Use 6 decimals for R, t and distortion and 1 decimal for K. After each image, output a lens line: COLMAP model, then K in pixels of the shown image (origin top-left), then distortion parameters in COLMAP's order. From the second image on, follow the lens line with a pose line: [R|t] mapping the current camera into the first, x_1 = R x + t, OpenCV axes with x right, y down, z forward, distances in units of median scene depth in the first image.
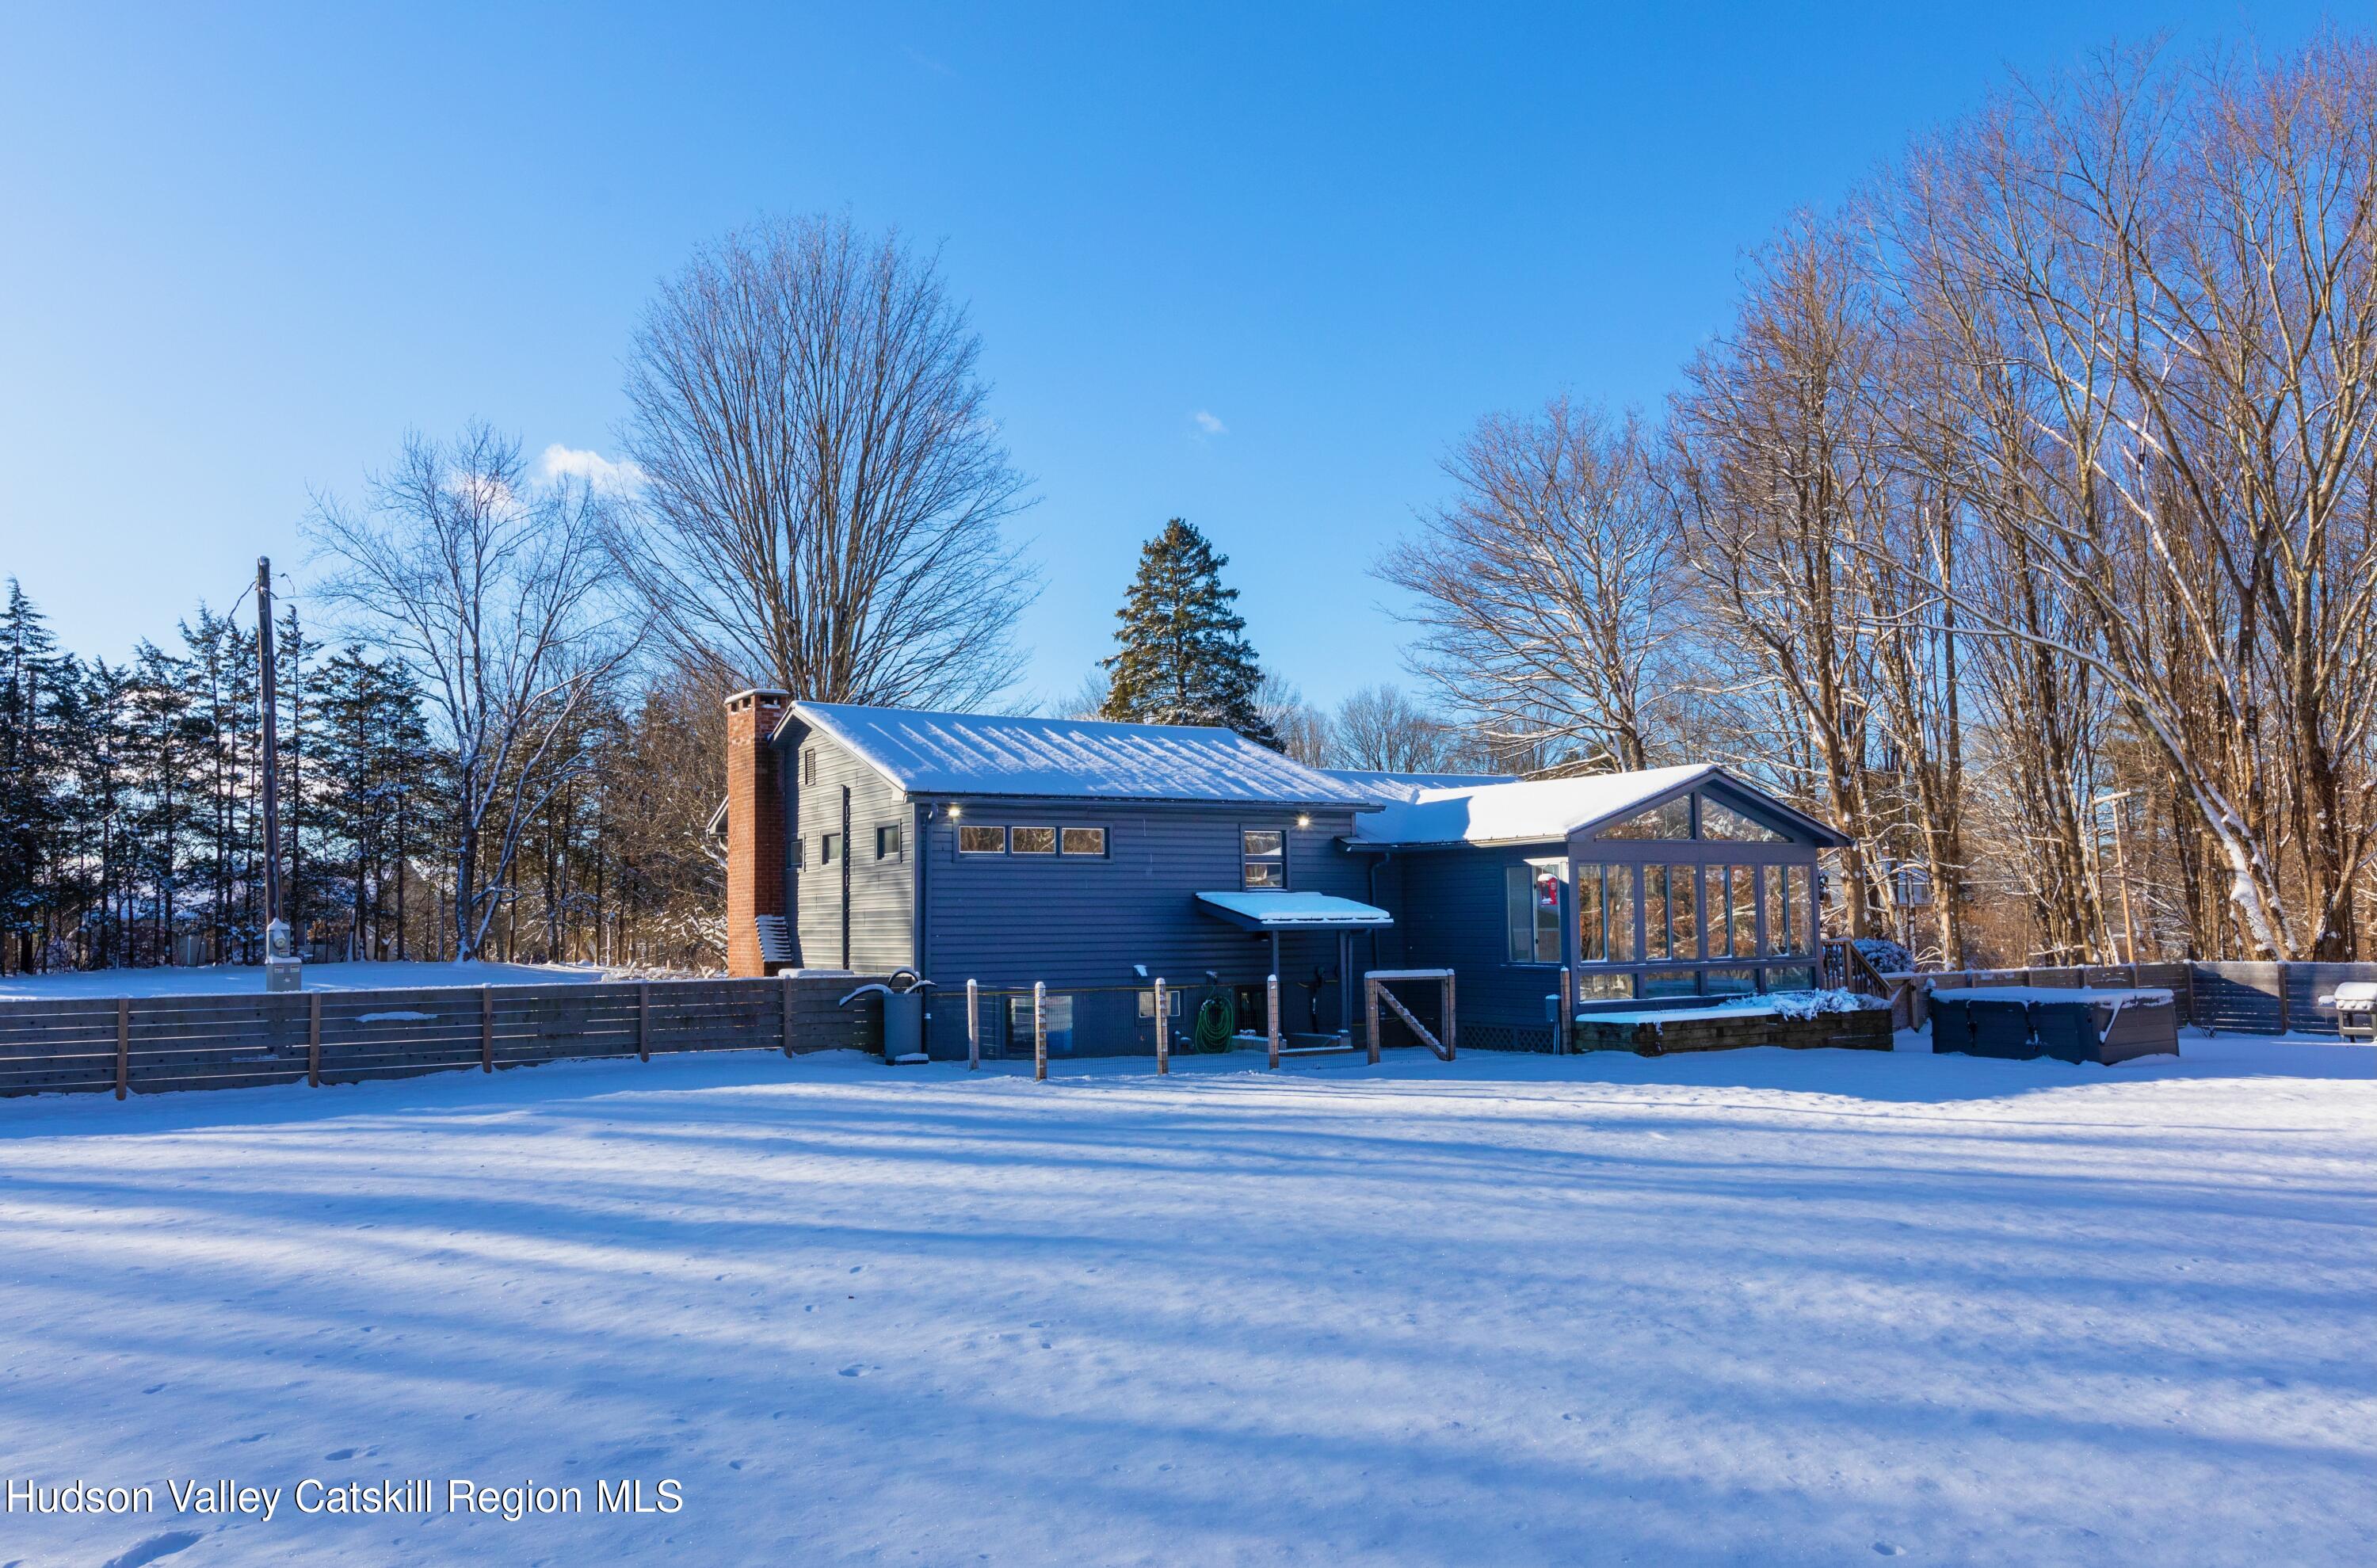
lens RADIAL K [[1649.2, 0, 1188.5], [0, 1649.2, 784.0], [0, 0, 1]] dist [0.001109, 0.001211]
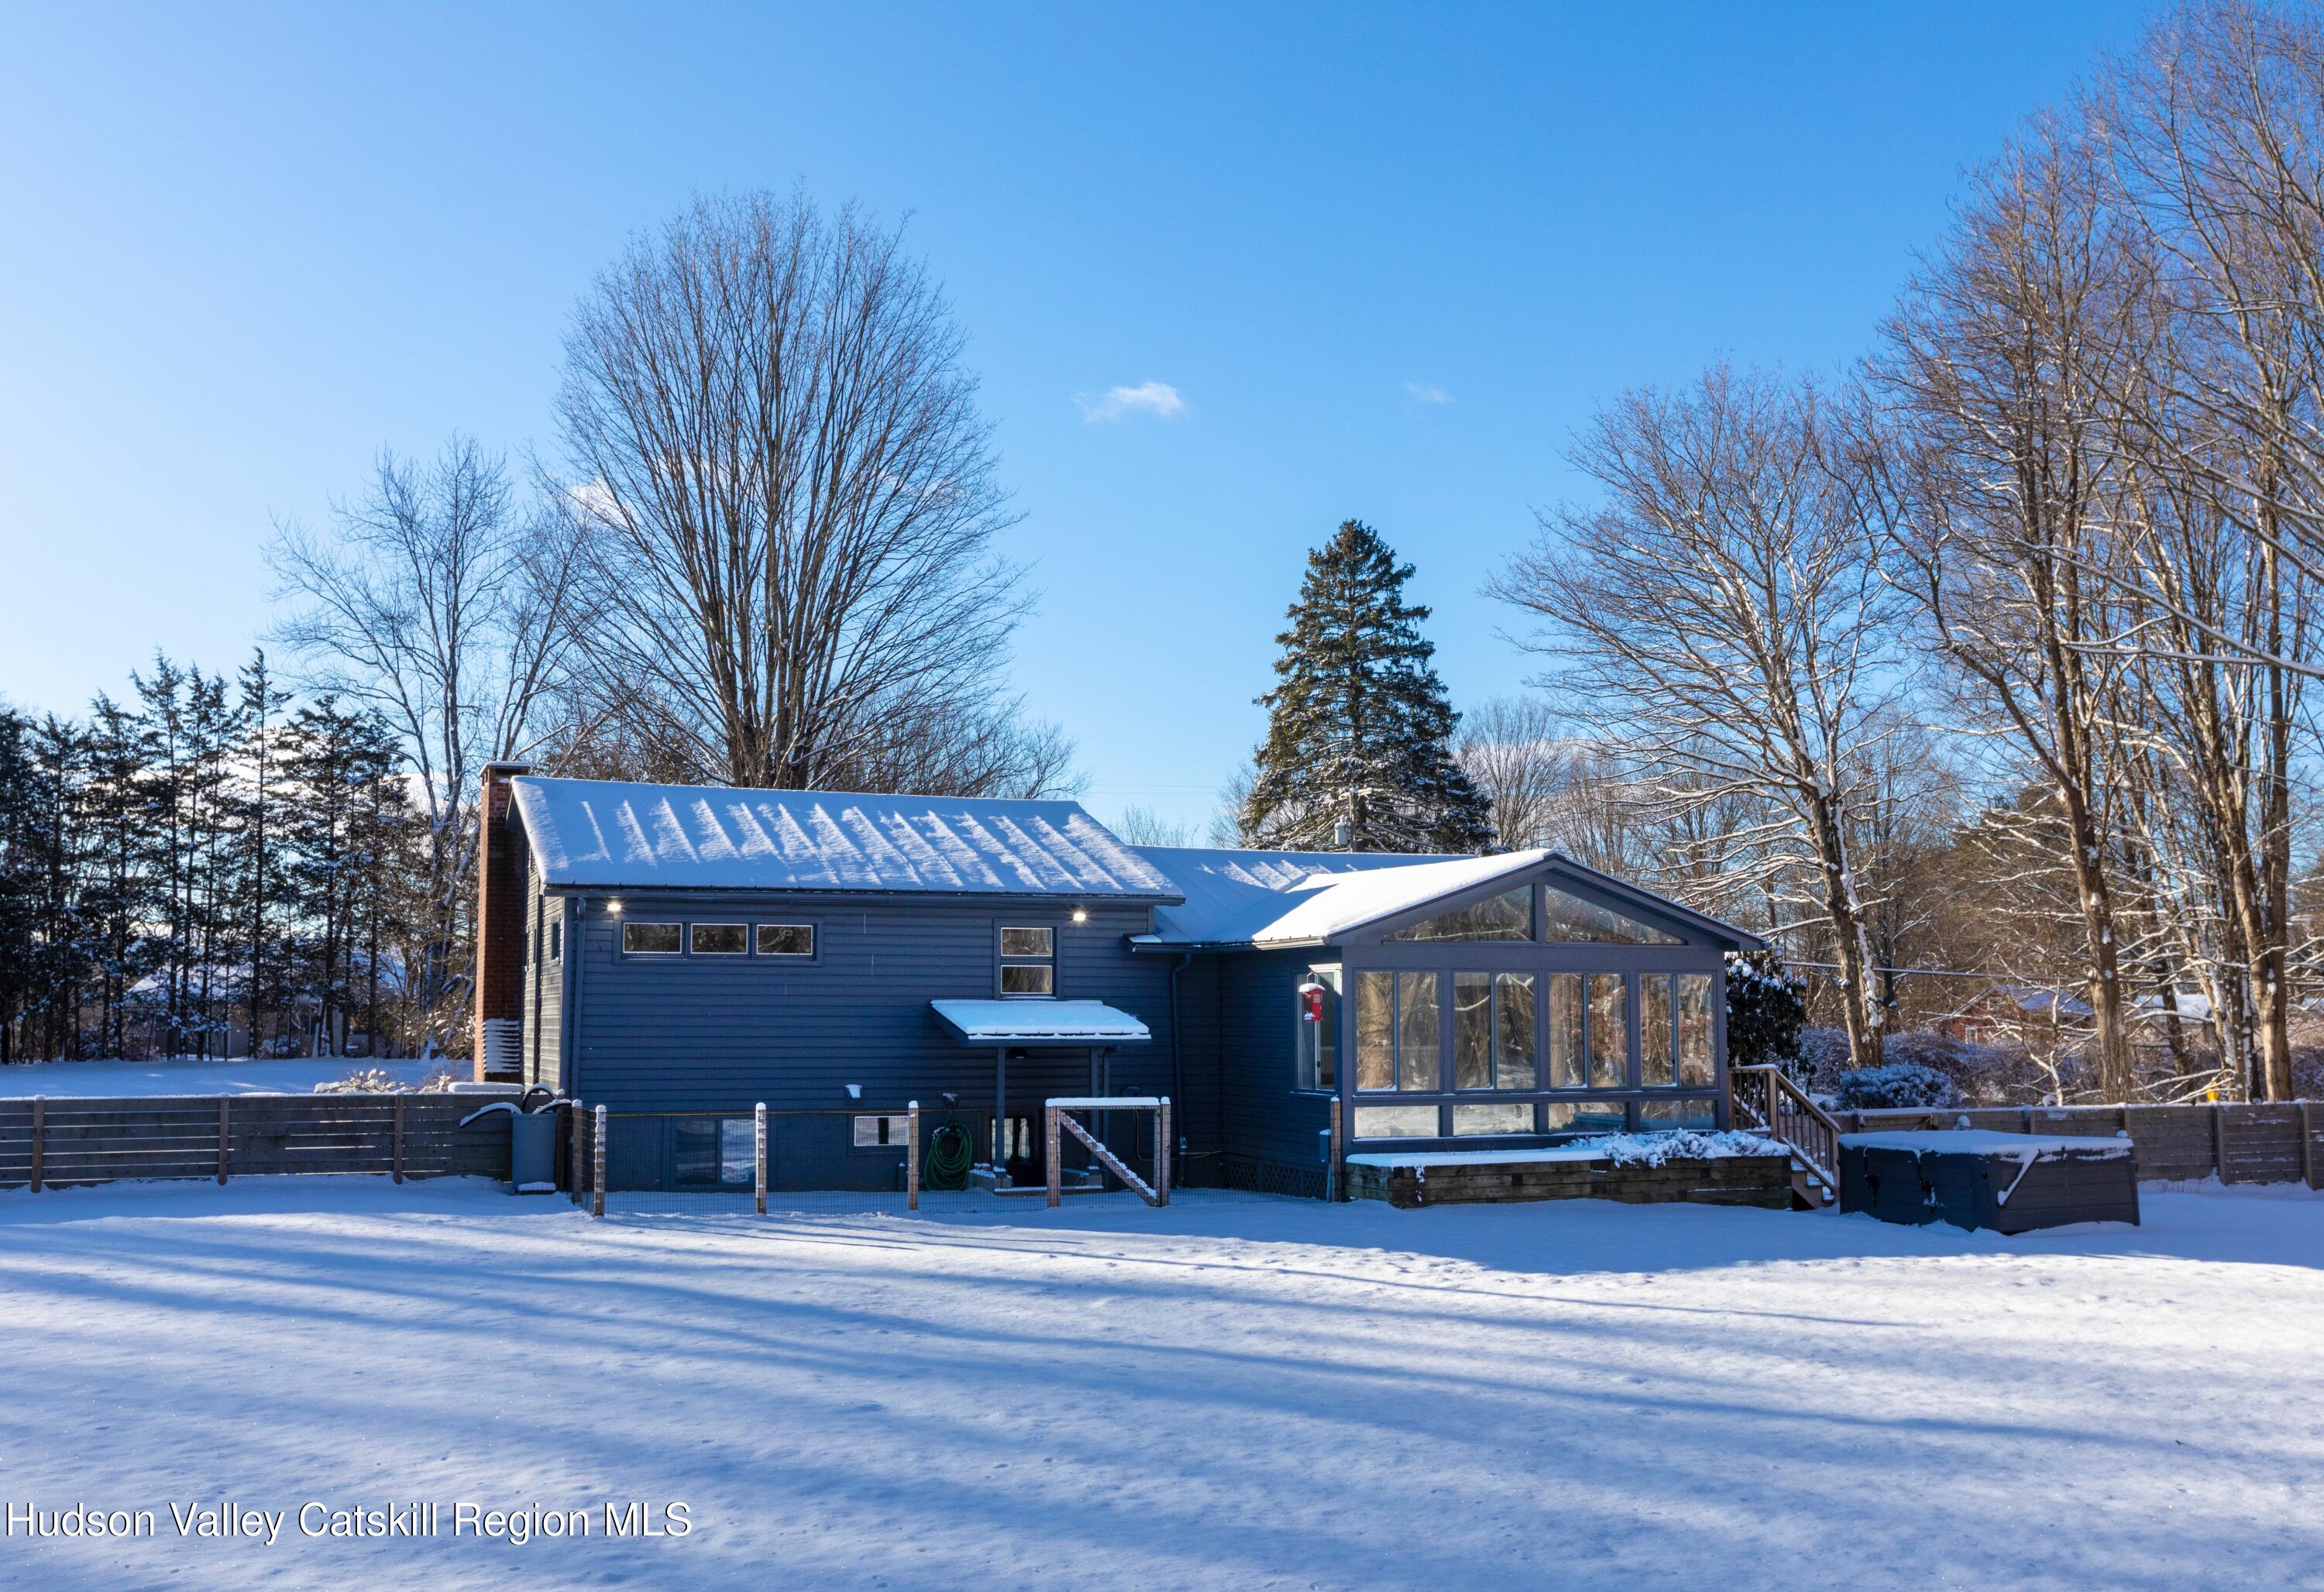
lens RADIAL K [[2057.8, 0, 1162.0], [0, 2057.8, 796.0], [0, 0, 1]] dist [-0.001014, -0.002068]
pose [[0.988463, -0.003924, -0.151409, 0.109149], [0.000417, 0.999731, -0.023191, -0.005766], [0.151459, 0.022861, 0.988199, -0.013379]]
